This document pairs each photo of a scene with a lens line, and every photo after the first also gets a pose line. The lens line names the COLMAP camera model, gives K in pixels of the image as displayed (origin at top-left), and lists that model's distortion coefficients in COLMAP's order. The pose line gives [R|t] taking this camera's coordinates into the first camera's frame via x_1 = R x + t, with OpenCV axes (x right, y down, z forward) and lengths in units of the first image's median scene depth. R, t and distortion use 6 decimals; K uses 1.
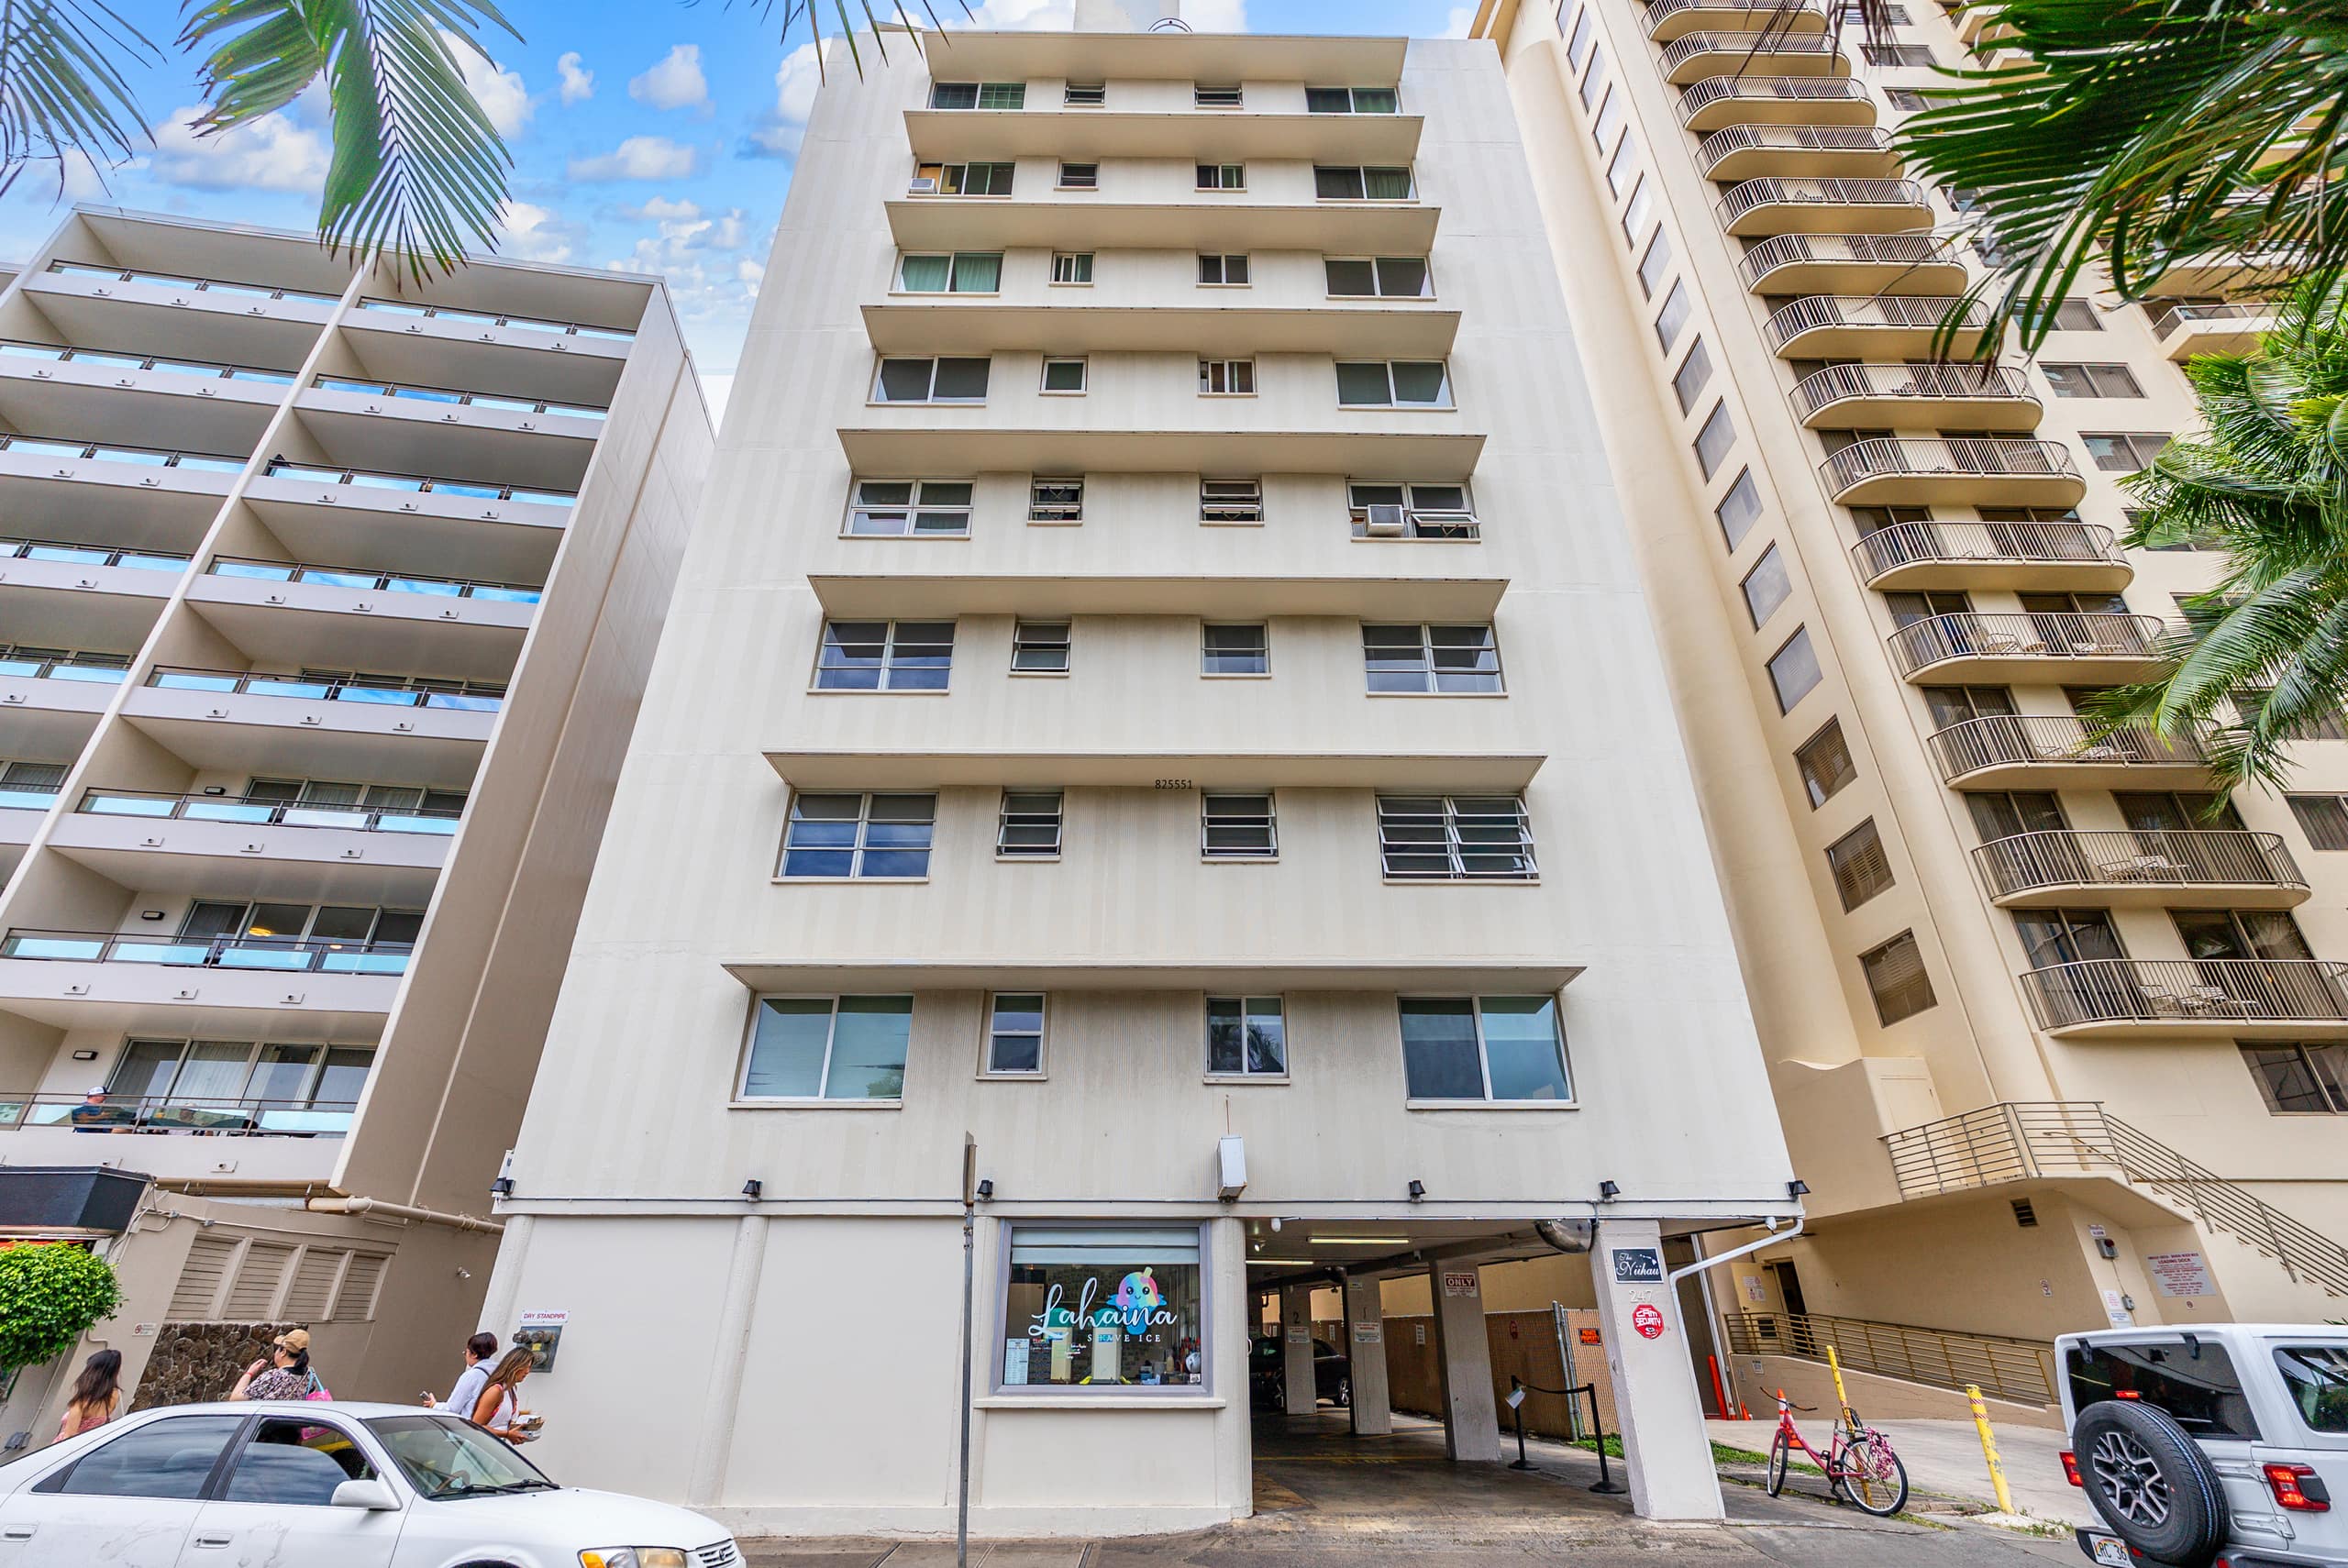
lens RADIAL K [[1013.5, 0, 1177.3], [0, 1013.5, 784.3], [0, 0, 1]] dist [-0.004851, 0.000676]
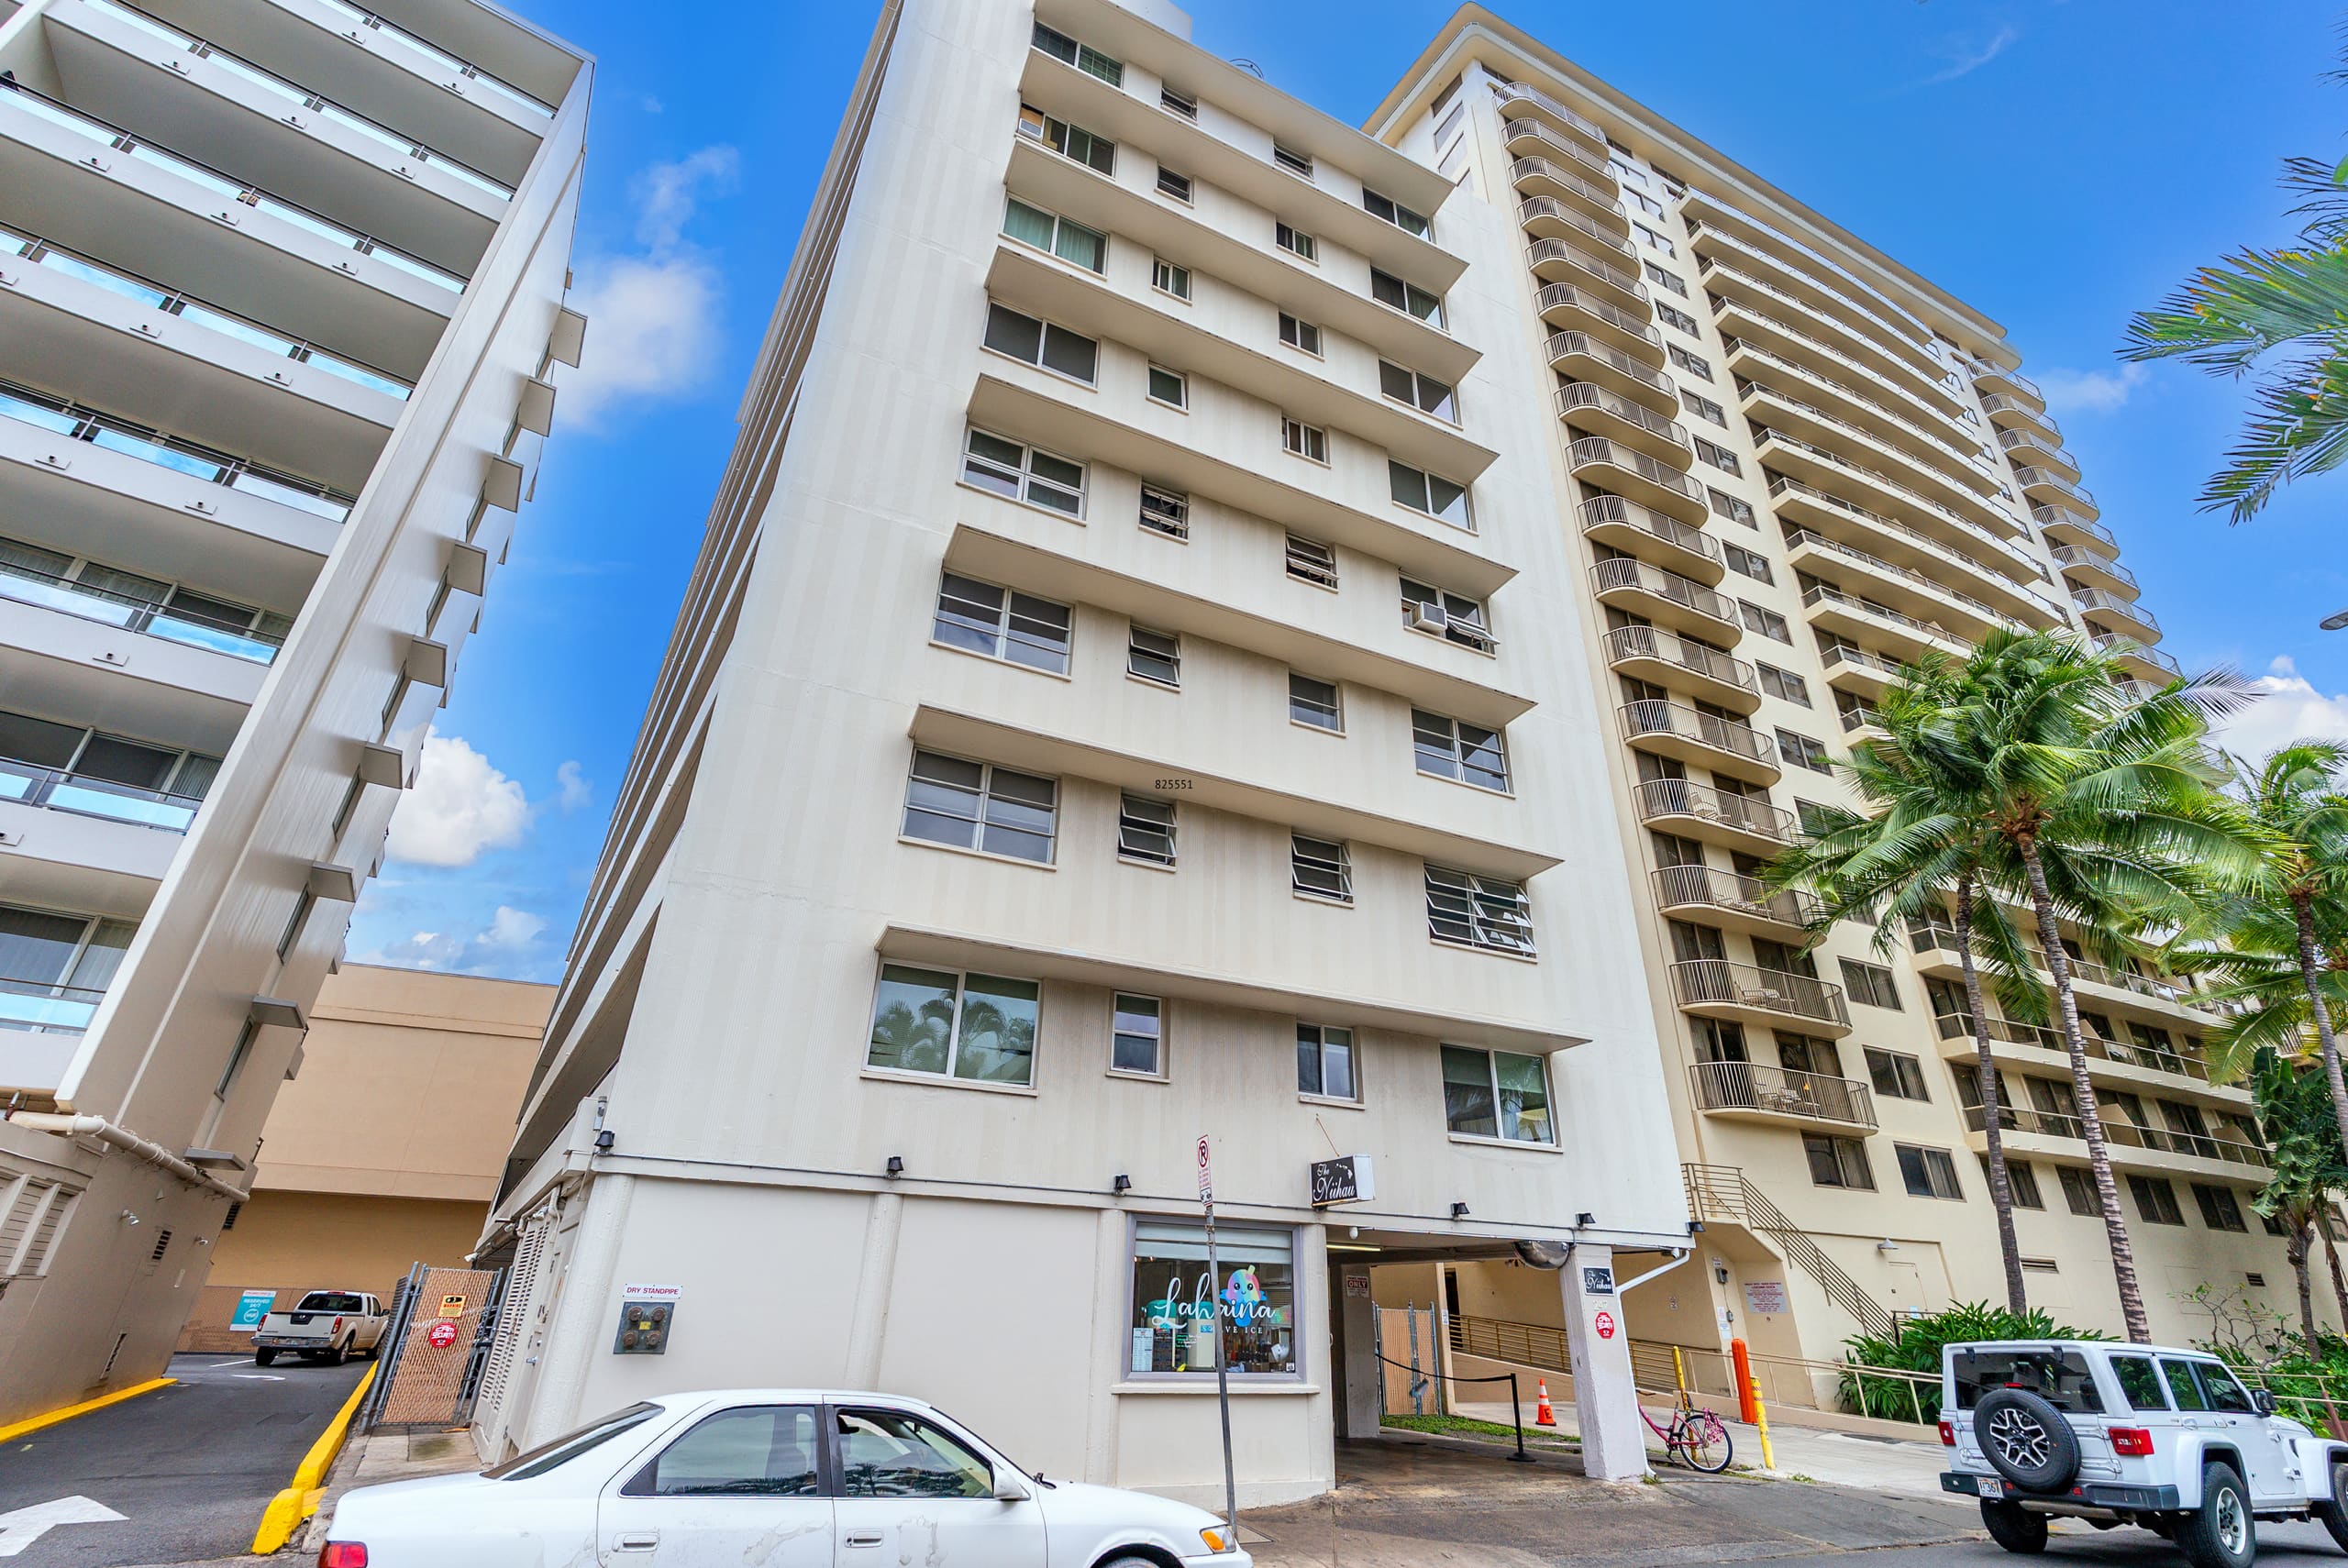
lens RADIAL K [[1013.5, 0, 1188.7], [0, 1013.5, 786.9], [0, 0, 1]] dist [-0.004851, 0.000676]
pose [[0.912594, 0.210050, 0.350787, -0.445621], [-0.215151, 0.976264, -0.024856, 0.012002], [-0.347681, -0.052788, 0.936126, 0.022830]]
